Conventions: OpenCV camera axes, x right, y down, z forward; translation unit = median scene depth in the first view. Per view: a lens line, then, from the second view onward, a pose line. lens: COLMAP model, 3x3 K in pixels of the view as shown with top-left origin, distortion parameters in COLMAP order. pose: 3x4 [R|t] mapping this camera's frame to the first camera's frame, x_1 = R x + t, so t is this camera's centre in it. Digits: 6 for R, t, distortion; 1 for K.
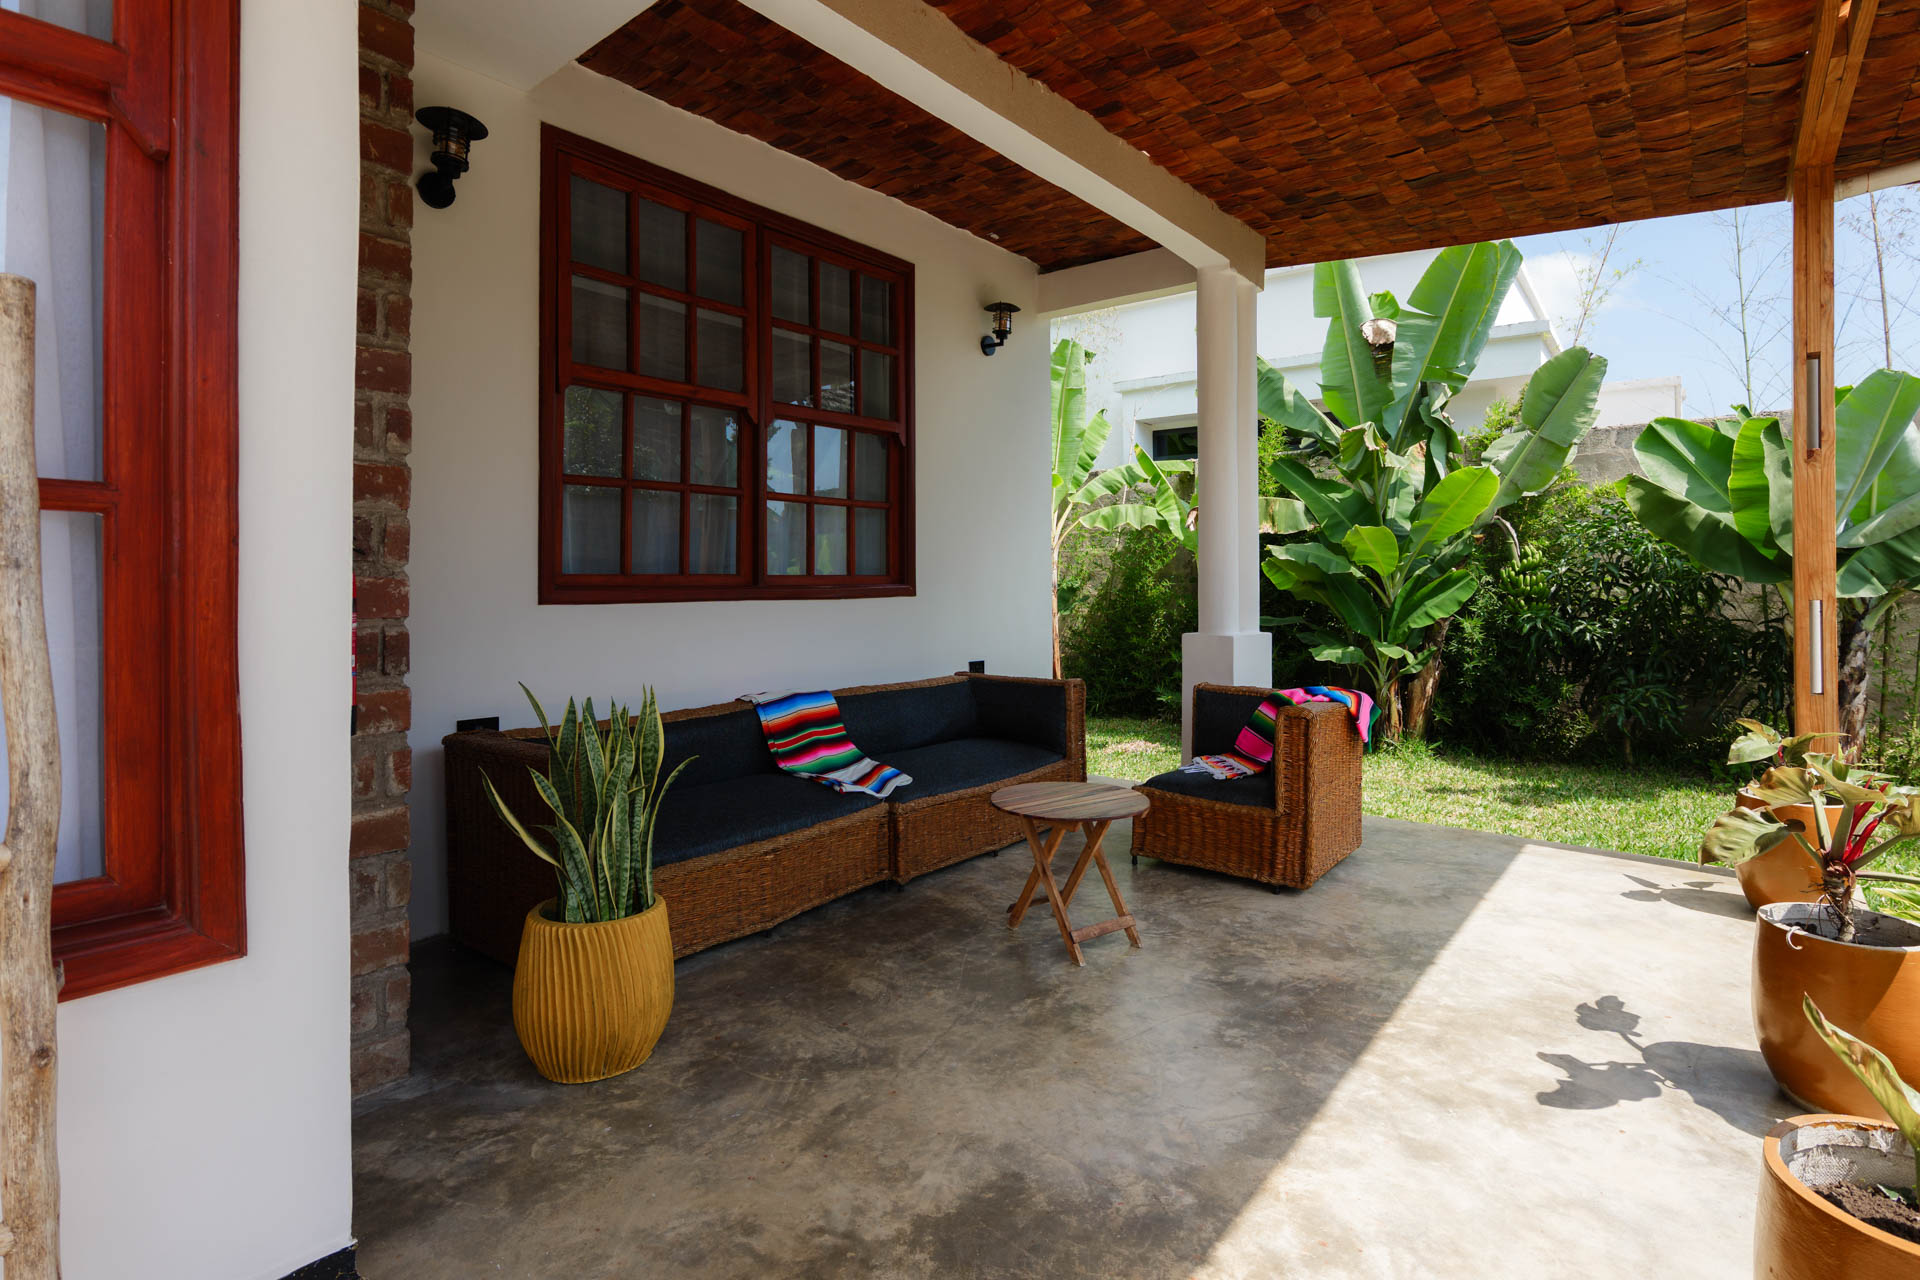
lens RADIAL K [[975.6, 0, 964.0], [0, 975.6, 580.6], [0, 0, 1]] dist [-0.037973, 0.017926]
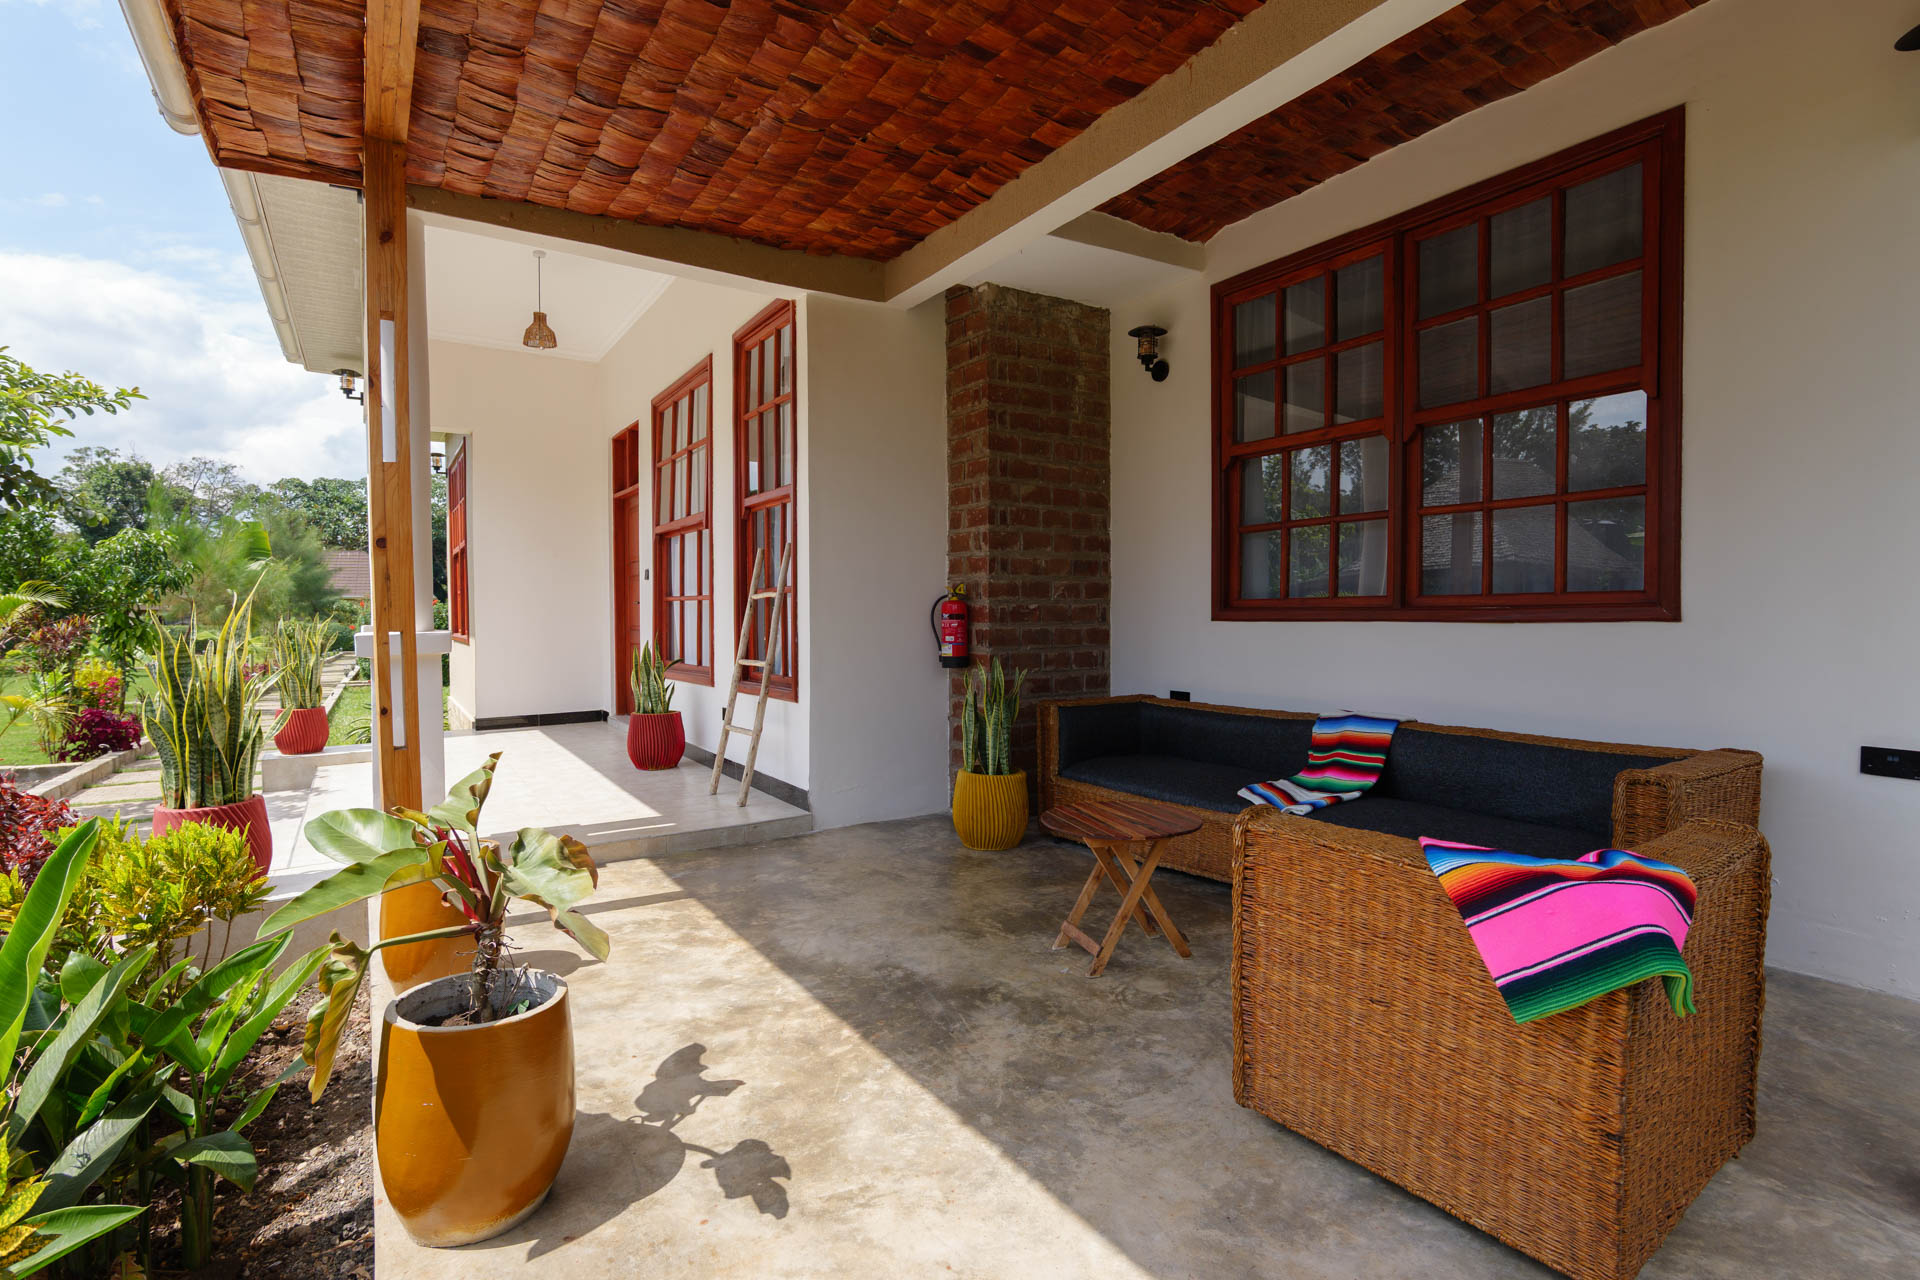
lens RADIAL K [[931.2, 0, 946.9], [0, 931.2, 641.4], [0, 0, 1]] dist [-0.000805, 0.000261]
pose [[-0.332450, 0.031522, -0.942594, 1.334942], [0.009818, 0.999503, 0.029963, 0.011807], [0.943070, 0.000707, -0.332595, 1.425088]]
